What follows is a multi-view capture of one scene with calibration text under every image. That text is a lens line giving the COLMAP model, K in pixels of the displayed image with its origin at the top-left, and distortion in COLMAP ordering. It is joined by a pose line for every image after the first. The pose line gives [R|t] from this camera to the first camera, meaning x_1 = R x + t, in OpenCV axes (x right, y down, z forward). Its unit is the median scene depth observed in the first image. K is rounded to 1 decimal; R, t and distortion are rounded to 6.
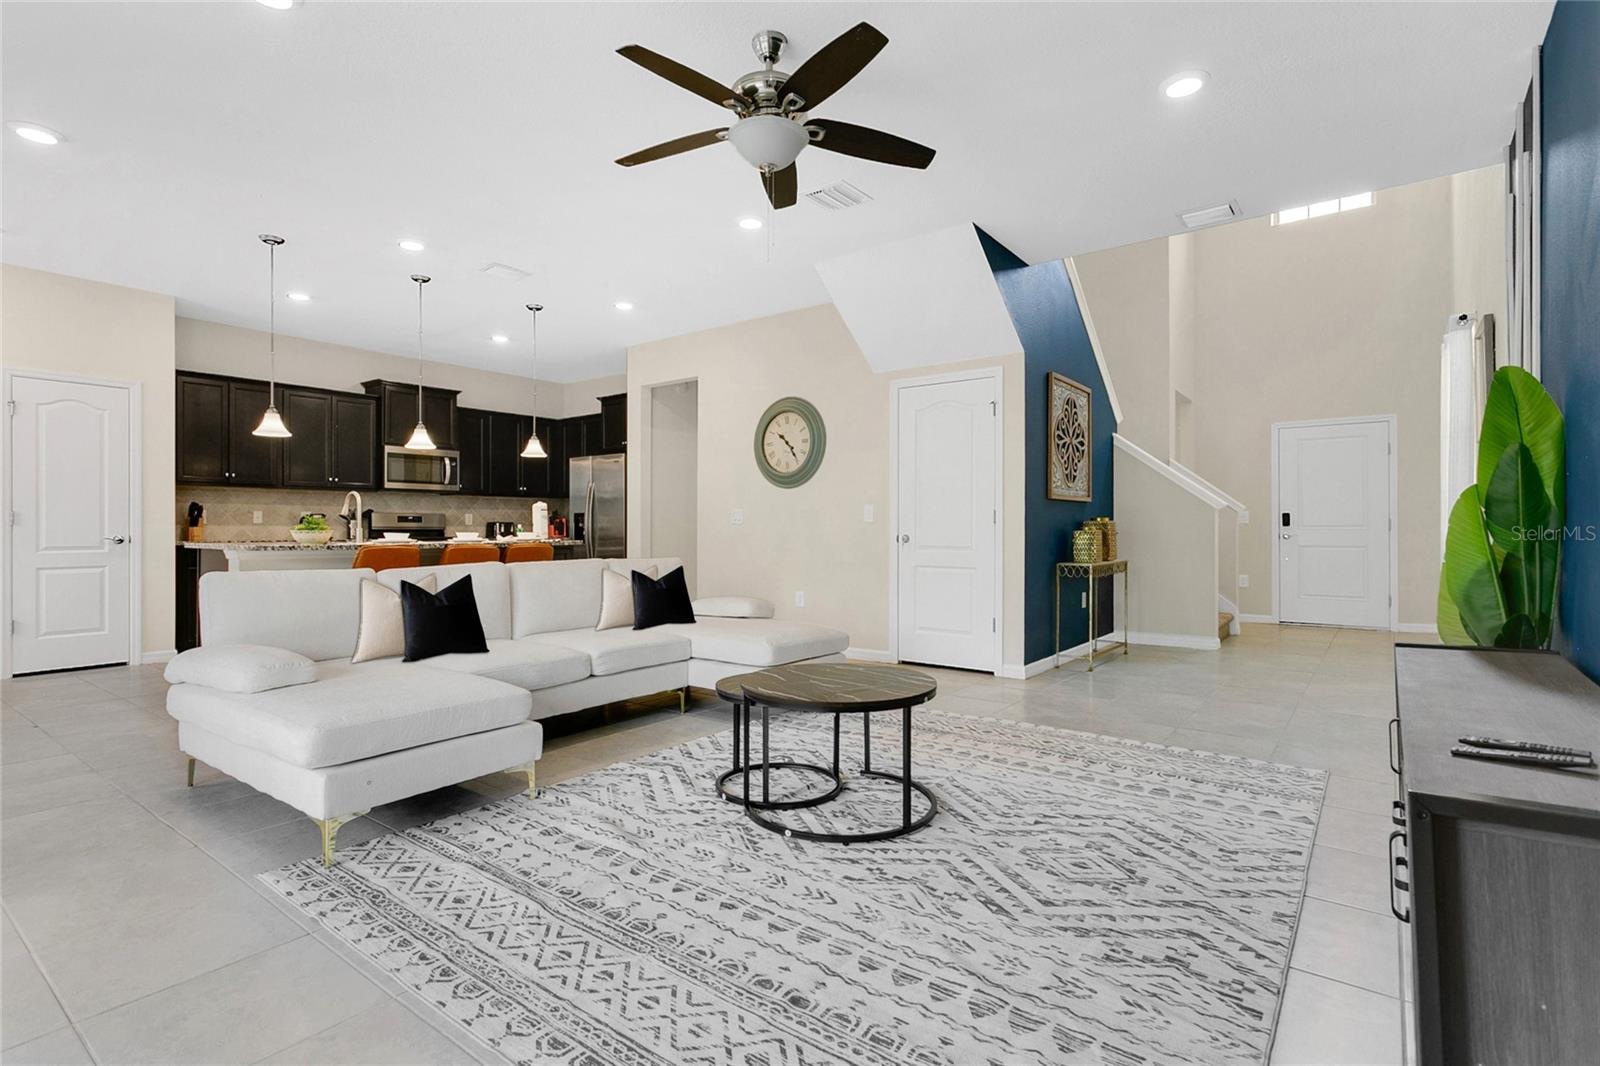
lens RADIAL K [[772.3, 0, 802.6], [0, 772.3, 538.3], [0, 0, 1]] dist [0.003717, 0.000417]
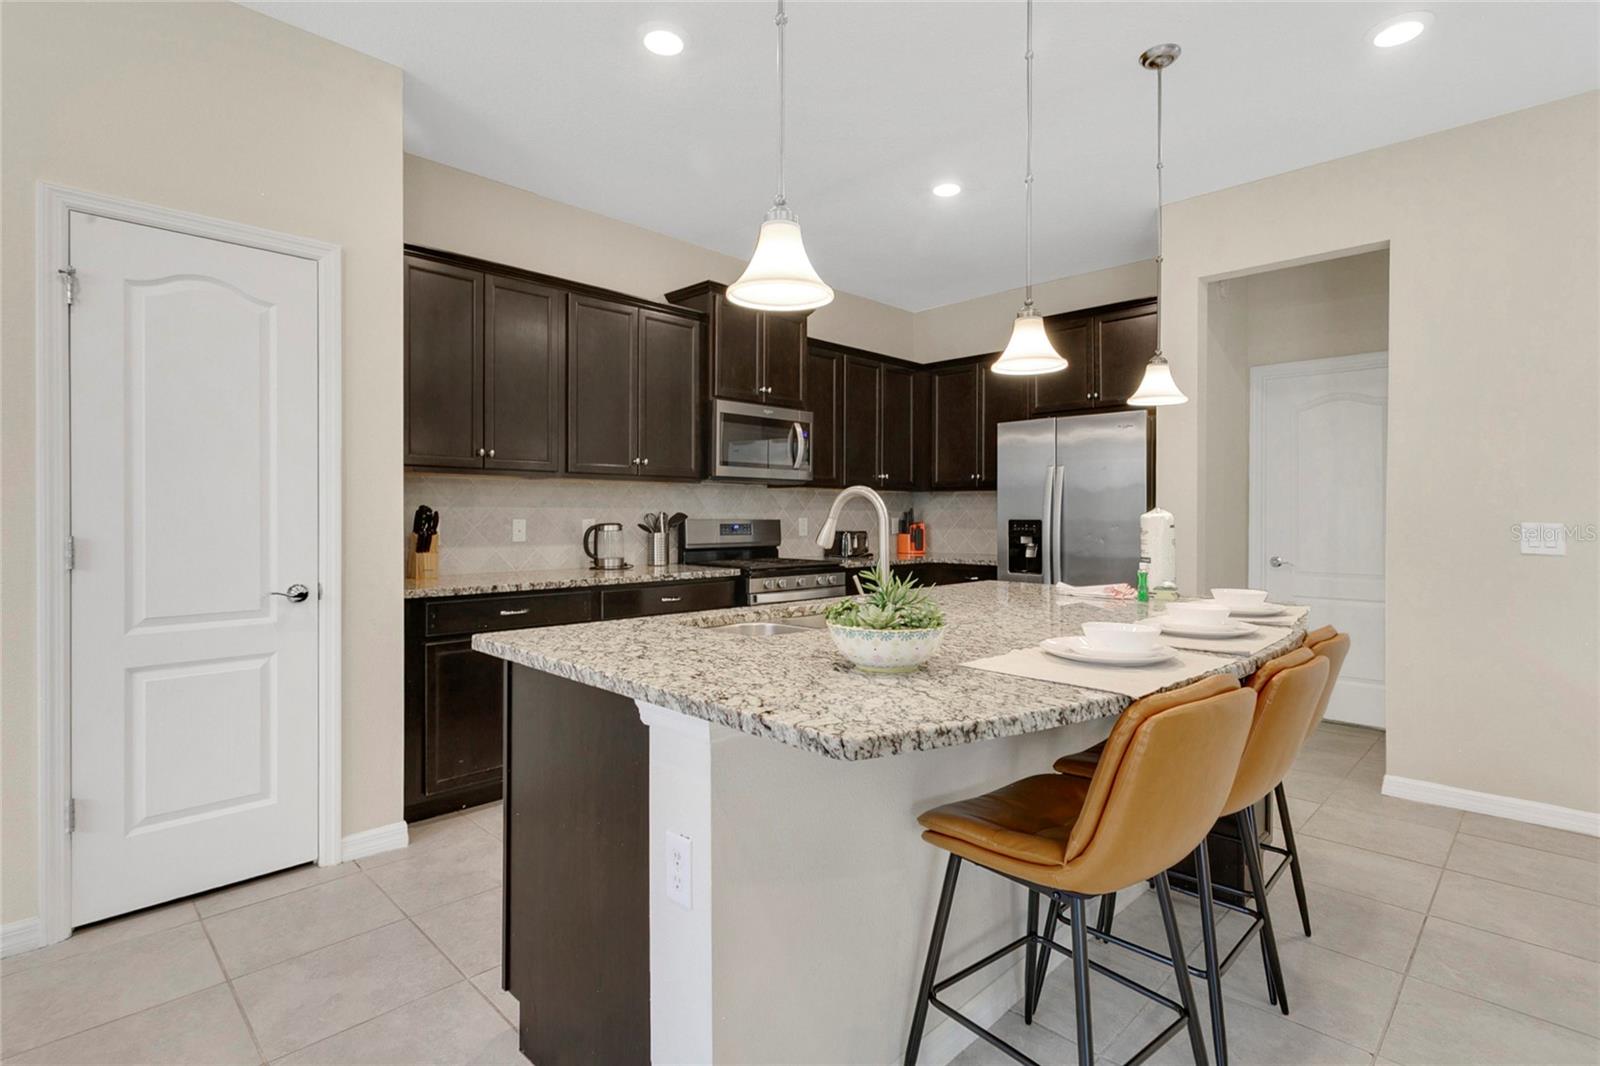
lens RADIAL K [[775.6, 0, 800.0], [0, 775.6, 533.0], [0, 0, 1]] dist [0.002886, 0.000342]
pose [[0.990746, 0.006390, -0.135576, -0.460713], [-0.005114, 0.999939, 0.009760, -0.033901], [0.135631, -0.008977, 0.990719, 0.512663]]
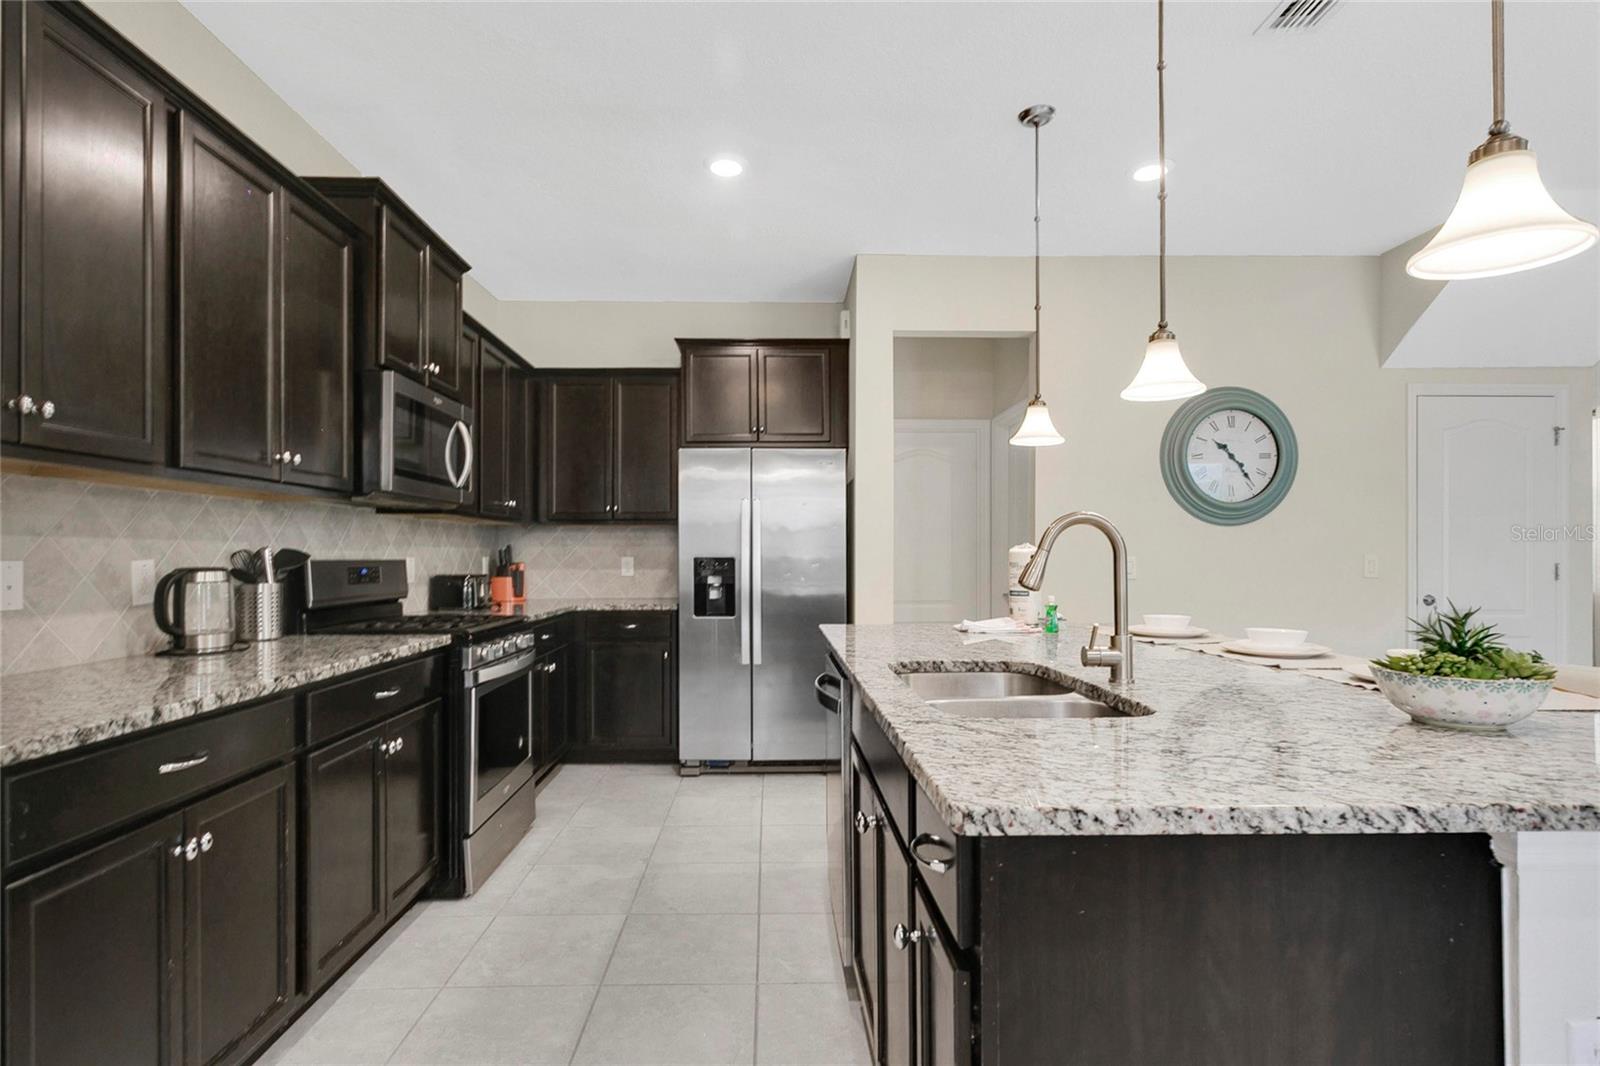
lens RADIAL K [[795.0, 0, 794.5], [0, 795.0, 557.0], [0, 0, 1]] dist [0.002487, -0.000122]
pose [[0.782754, -0.001484, 0.622329, -0.710840], [0.008474, 0.999930, -0.008273, -0.034516], [-0.622273, 0.011749, 0.782712, 0.679960]]
